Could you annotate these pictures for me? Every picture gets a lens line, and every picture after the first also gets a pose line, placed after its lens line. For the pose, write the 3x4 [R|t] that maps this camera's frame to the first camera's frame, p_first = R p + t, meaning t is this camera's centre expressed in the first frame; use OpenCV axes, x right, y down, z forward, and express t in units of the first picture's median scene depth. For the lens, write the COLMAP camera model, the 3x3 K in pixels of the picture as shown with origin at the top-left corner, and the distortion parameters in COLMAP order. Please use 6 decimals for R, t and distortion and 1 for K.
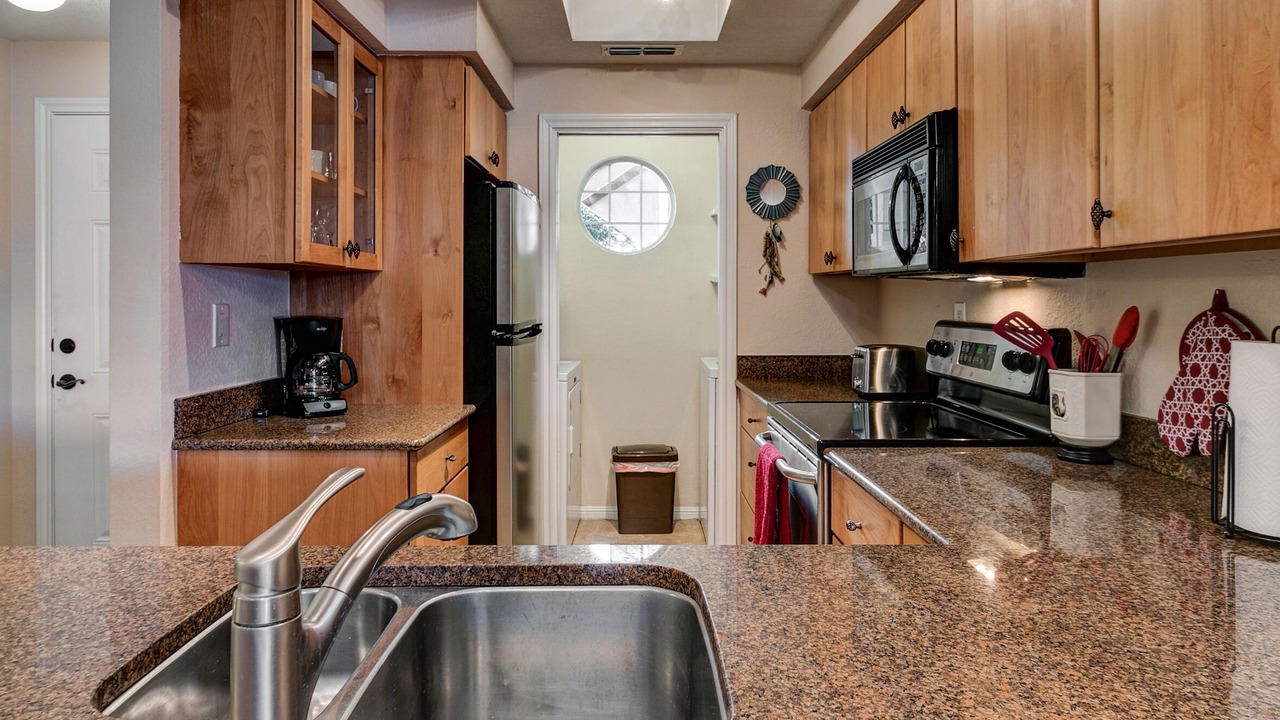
lens RADIAL K [[836.8, 0, 616.6], [0, 836.8, 296.6], [0, 0, 1]] dist [-0.010781, -0.003356]
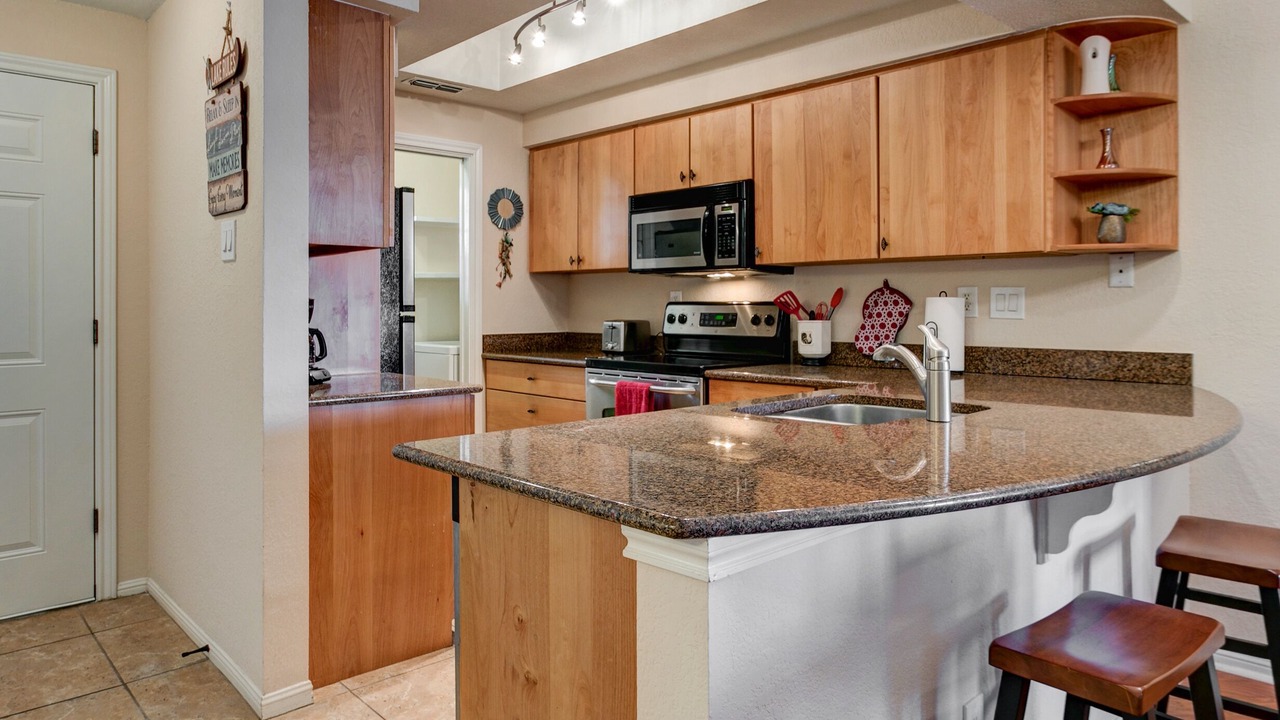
lens RADIAL K [[836.8, 0, 616.6], [0, 836.8, 296.6], [0, 0, 1]] dist [-0.010781, -0.003356]
pose [[0.732763, 0.006863, 0.680450, -0.709448], [0.000983, 0.999937, -0.011144, 0.033389], [-0.680484, 0.008835, 0.732710, -0.089155]]
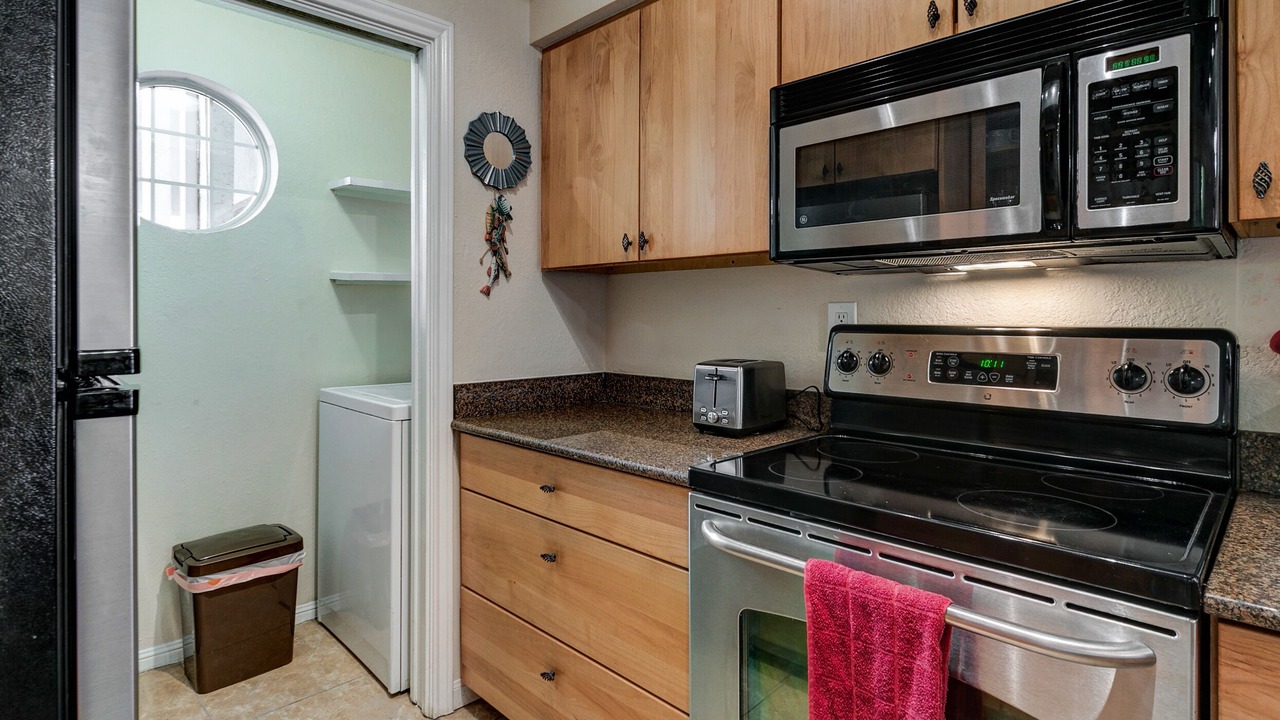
lens RADIAL K [[661.0, 0, 615.6], [0, 661.0, 310.4], [0, 0, 1]] dist [0.000779, 0.000488]
pose [[0.717808, 0.005476, 0.696219, -0.163704], [0.000327, 0.999966, -0.008201, 0.018740], [-0.696241, 0.006115, 0.717782, 0.654378]]
